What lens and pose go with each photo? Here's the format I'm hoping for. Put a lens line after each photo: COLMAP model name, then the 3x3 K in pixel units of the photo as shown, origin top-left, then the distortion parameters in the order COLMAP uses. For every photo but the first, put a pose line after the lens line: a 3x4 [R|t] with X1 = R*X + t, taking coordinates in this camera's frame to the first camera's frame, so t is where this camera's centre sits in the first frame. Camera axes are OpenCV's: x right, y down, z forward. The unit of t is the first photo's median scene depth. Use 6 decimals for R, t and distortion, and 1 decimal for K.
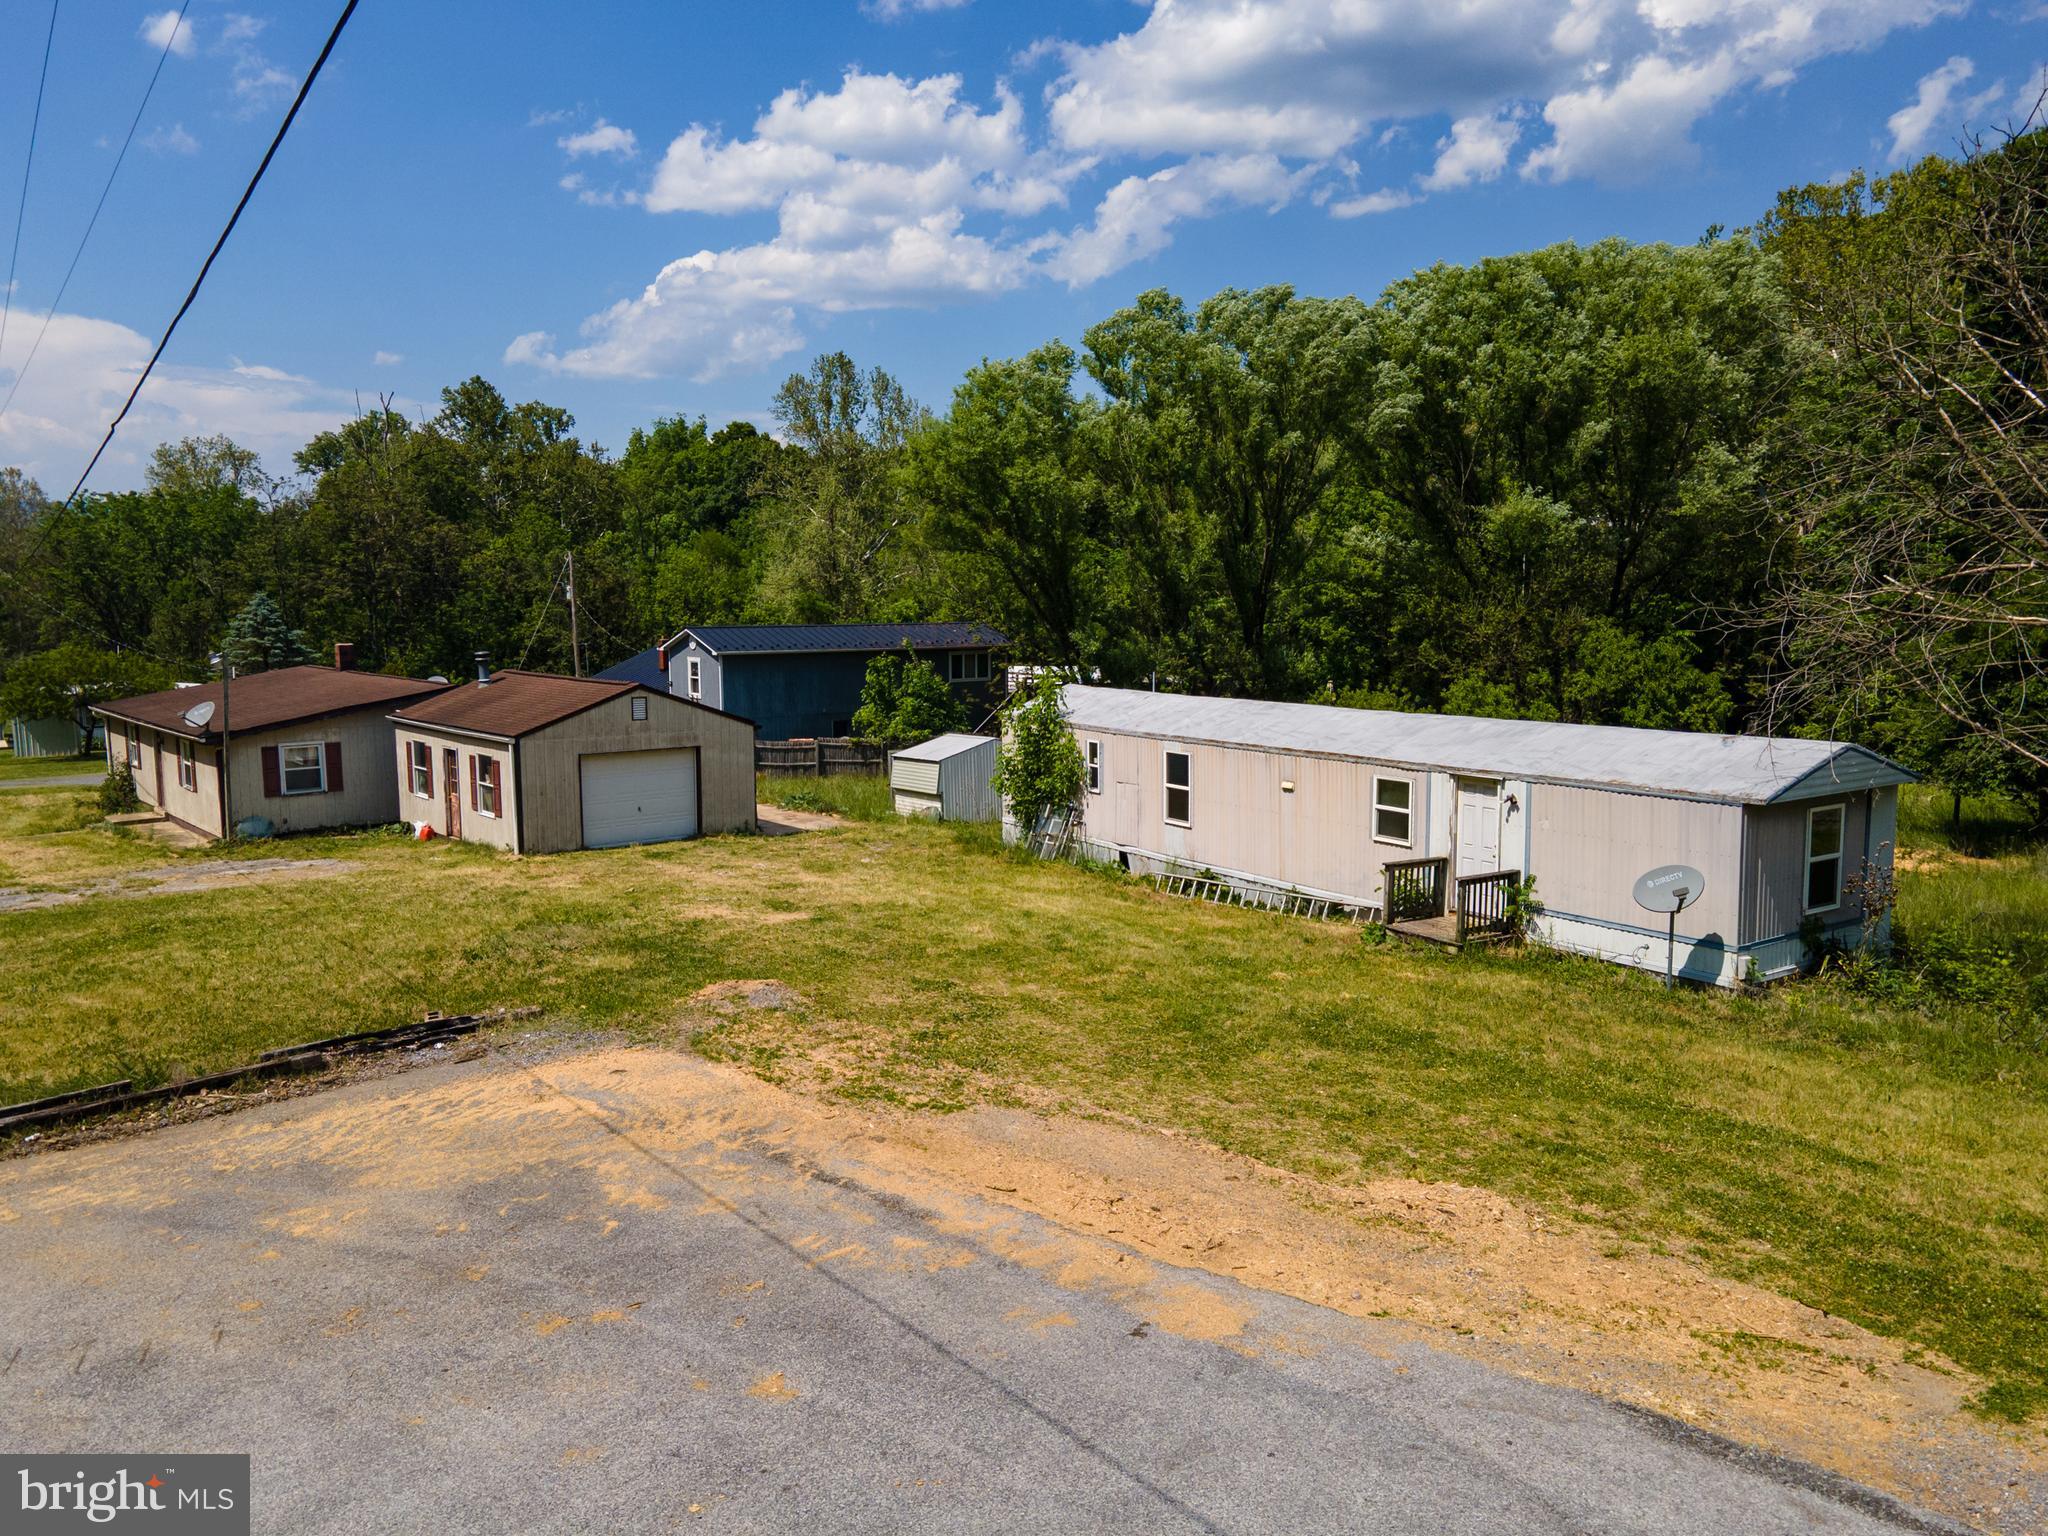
lens RADIAL K [[1499.7, 0, 1028.3], [0, 1499.7, 794.7], [0, 0, 1]] dist [0.014195, 0.040555]
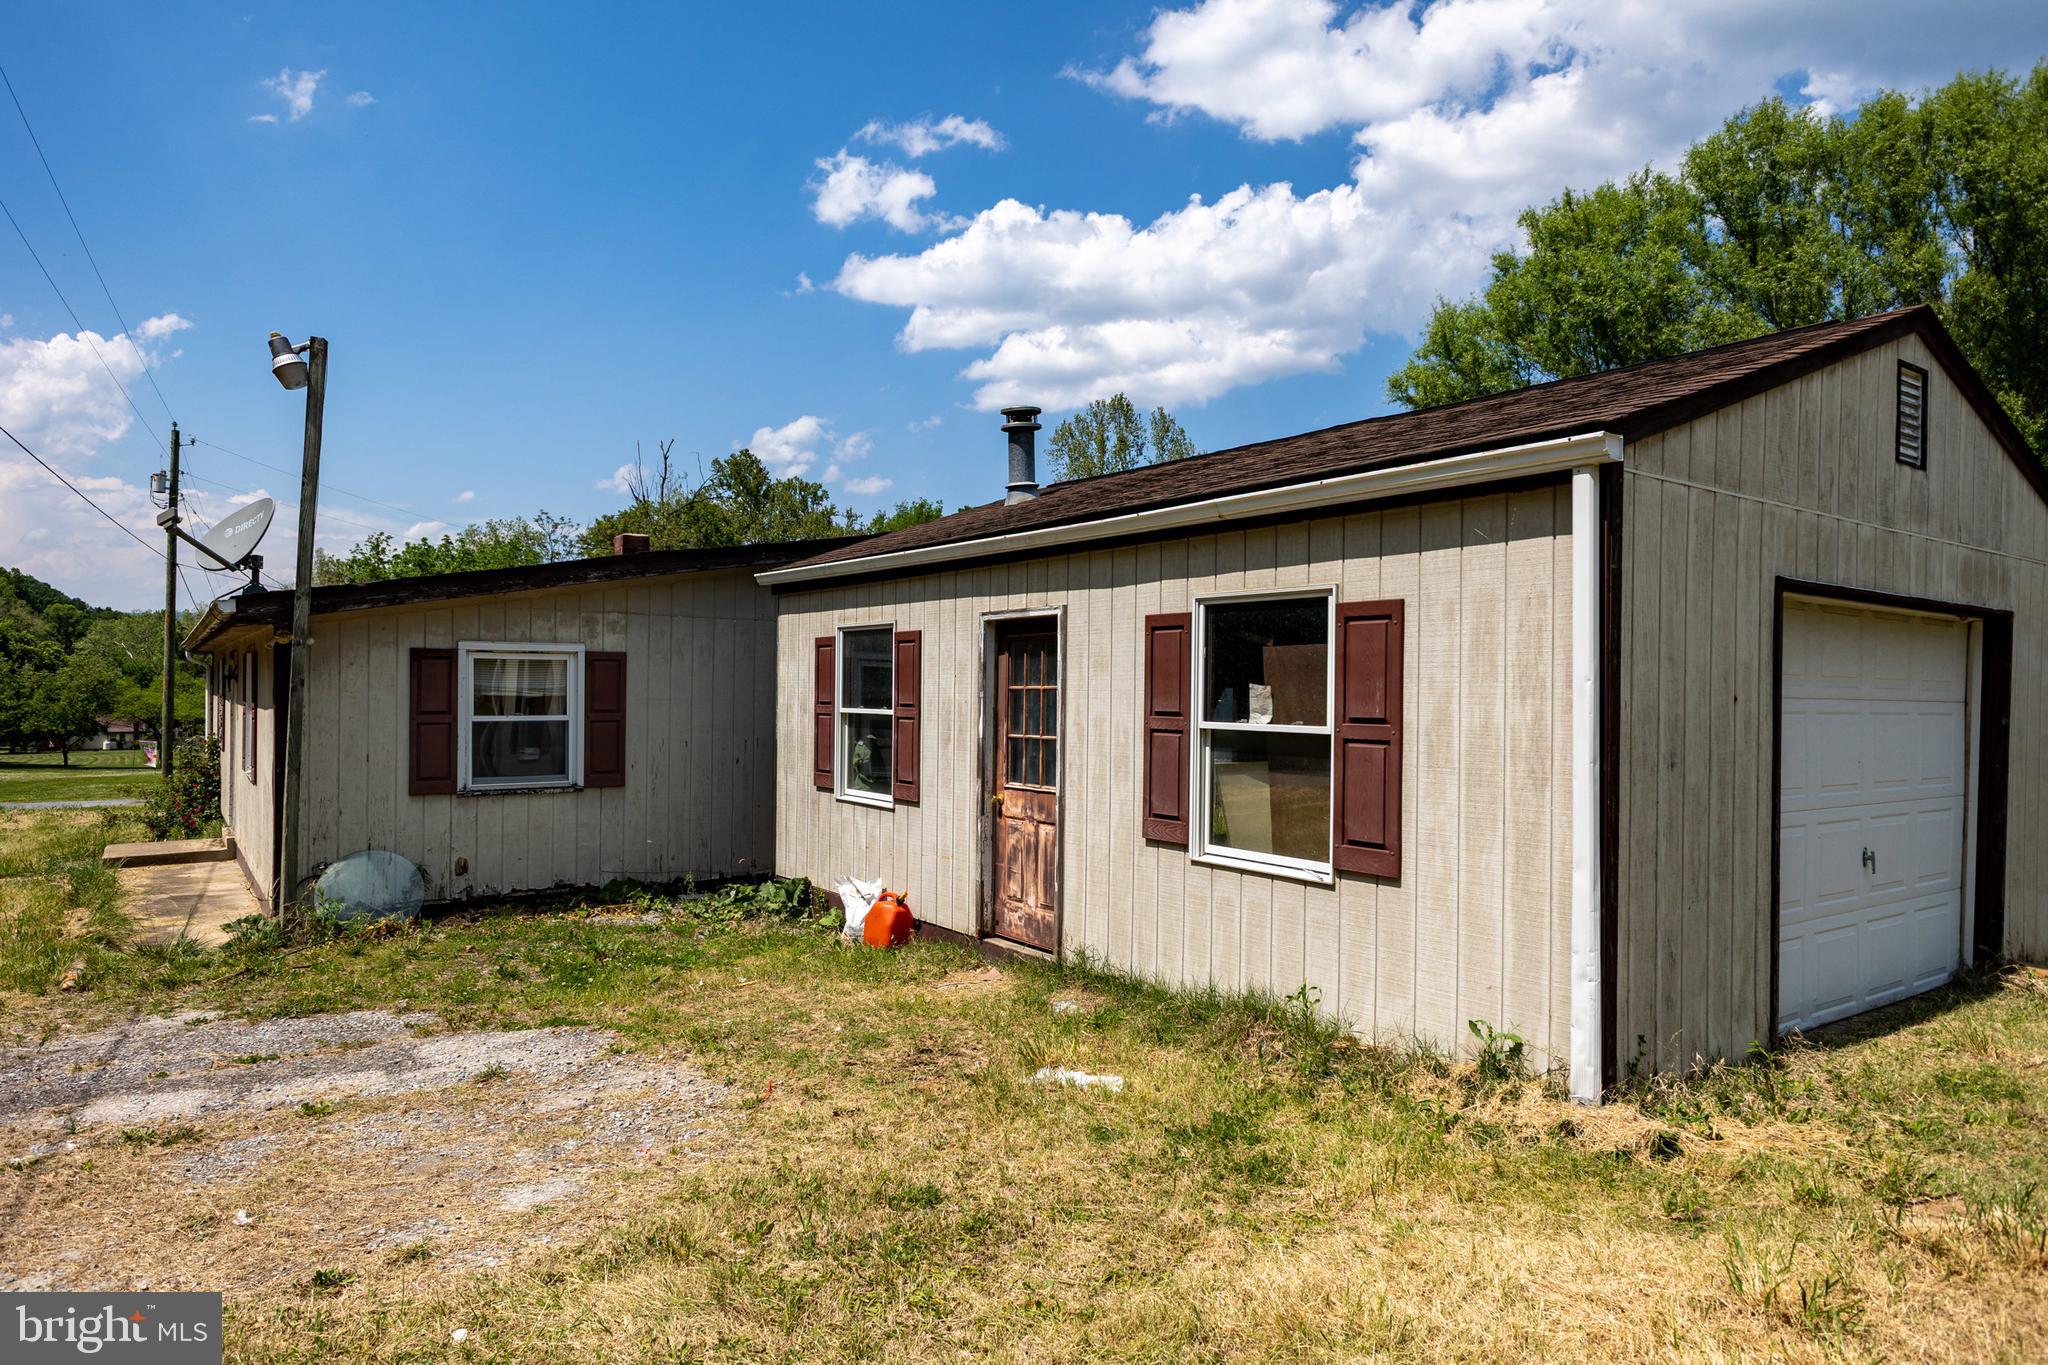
lens RADIAL K [[1243.6, 0, 1028.2], [0, 1243.6, 675.1], [0, 0, 1]] dist [0.015972, -0.018858]
pose [[0.995418, 0.013681, -0.094638, -0.402584], [-0.027435, 0.988964, -0.145596, 0.014370], [0.091602, 0.147525, 0.984807, 0.866094]]
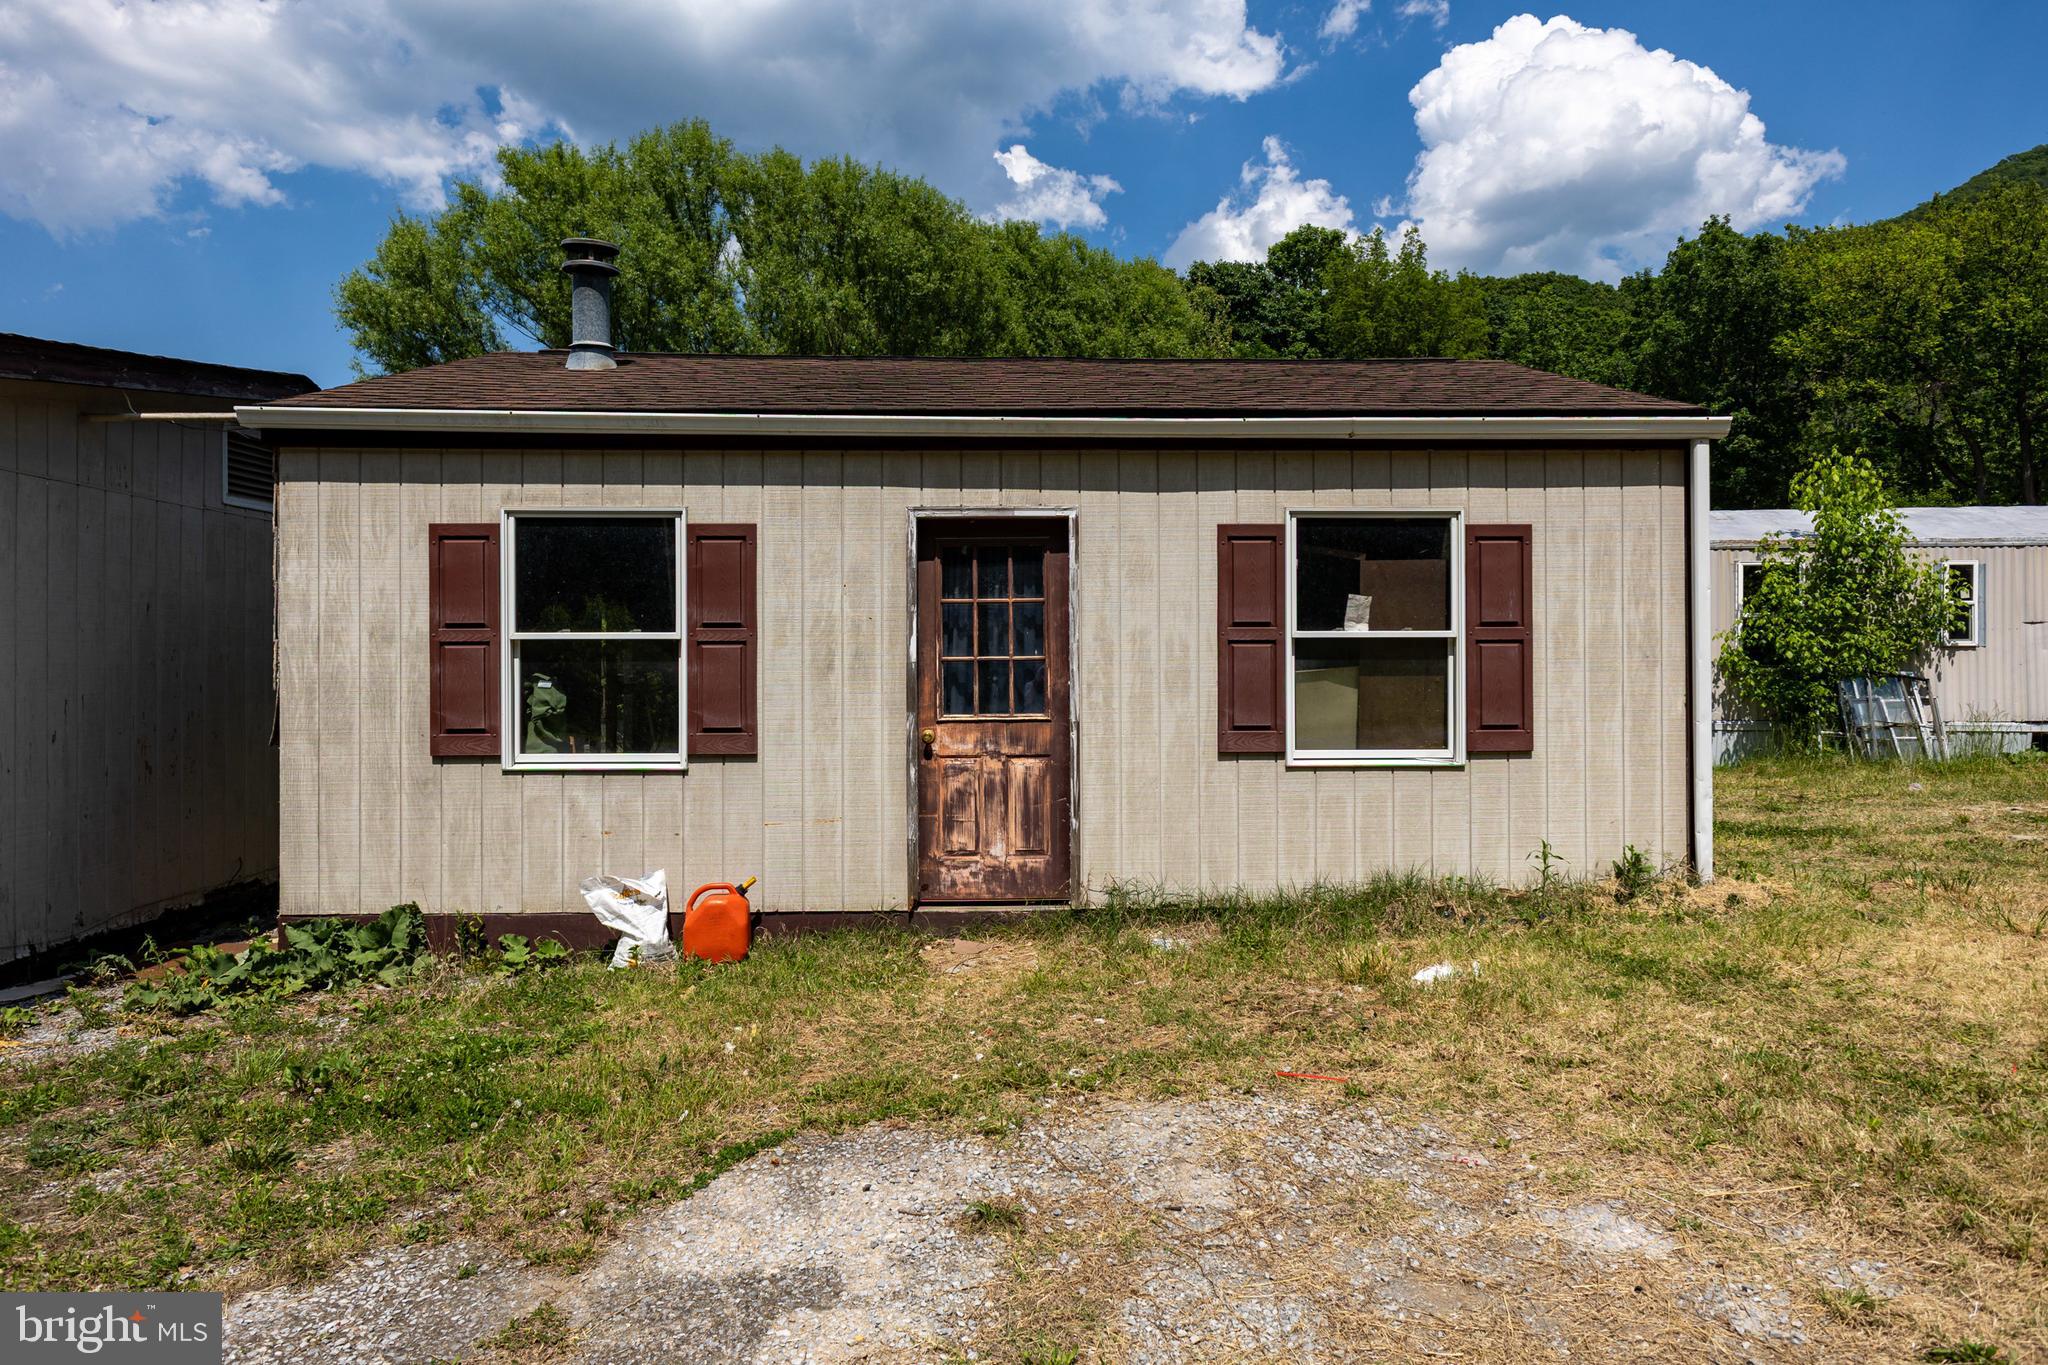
lens RADIAL K [[1212.7, 0, 1045.9], [0, 1212.7, 670.8], [0, 0, 1]] dist [0.001178, -0.002763]
pose [[0.626440, -0.001790, 0.779467, -0.584779], [0.104443, 0.991173, -0.081662, 0.010264], [-0.772440, 0.132566, 0.621097, 0.980538]]
